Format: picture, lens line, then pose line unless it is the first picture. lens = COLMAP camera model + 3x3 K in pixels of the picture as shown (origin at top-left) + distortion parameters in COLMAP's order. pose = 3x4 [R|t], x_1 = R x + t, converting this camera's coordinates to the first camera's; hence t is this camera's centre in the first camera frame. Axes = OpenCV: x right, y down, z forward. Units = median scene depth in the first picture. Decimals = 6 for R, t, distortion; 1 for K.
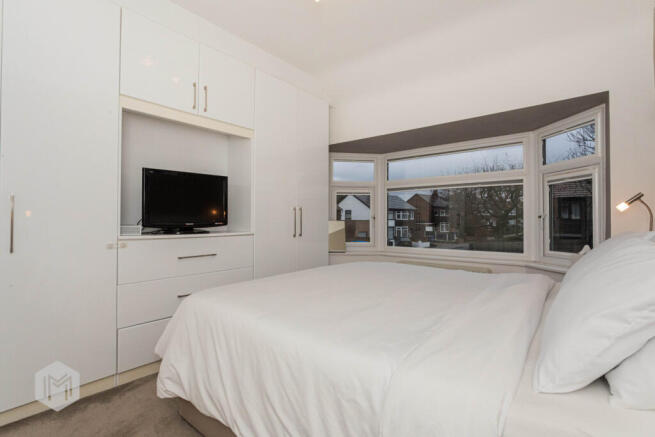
lens RADIAL K [[319.8, 0, 324.7], [0, 319.8, 219.1], [0, 0, 1]] dist [-0.000770, -0.000192]
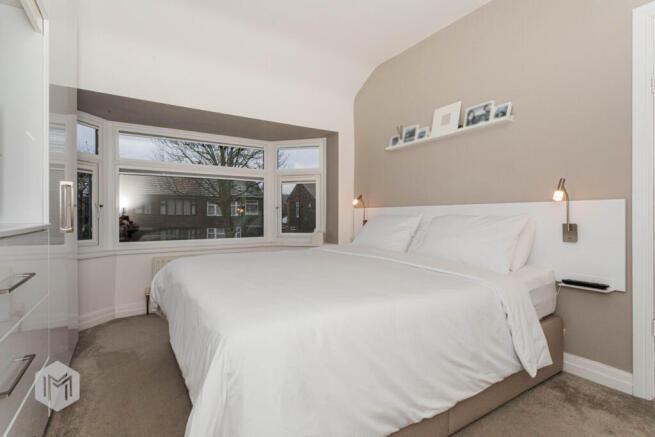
lens RADIAL K [[310.6, 0, 325.6], [0, 310.6, 215.4], [0, 0, 1]] dist [0.000289, -0.000213]
pose [[0.333725, -0.010768, 0.942609, -0.469574], [-0.012864, 0.999790, 0.015975, 0.001634], [-0.942583, -0.017457, 0.333516, 0.384432]]
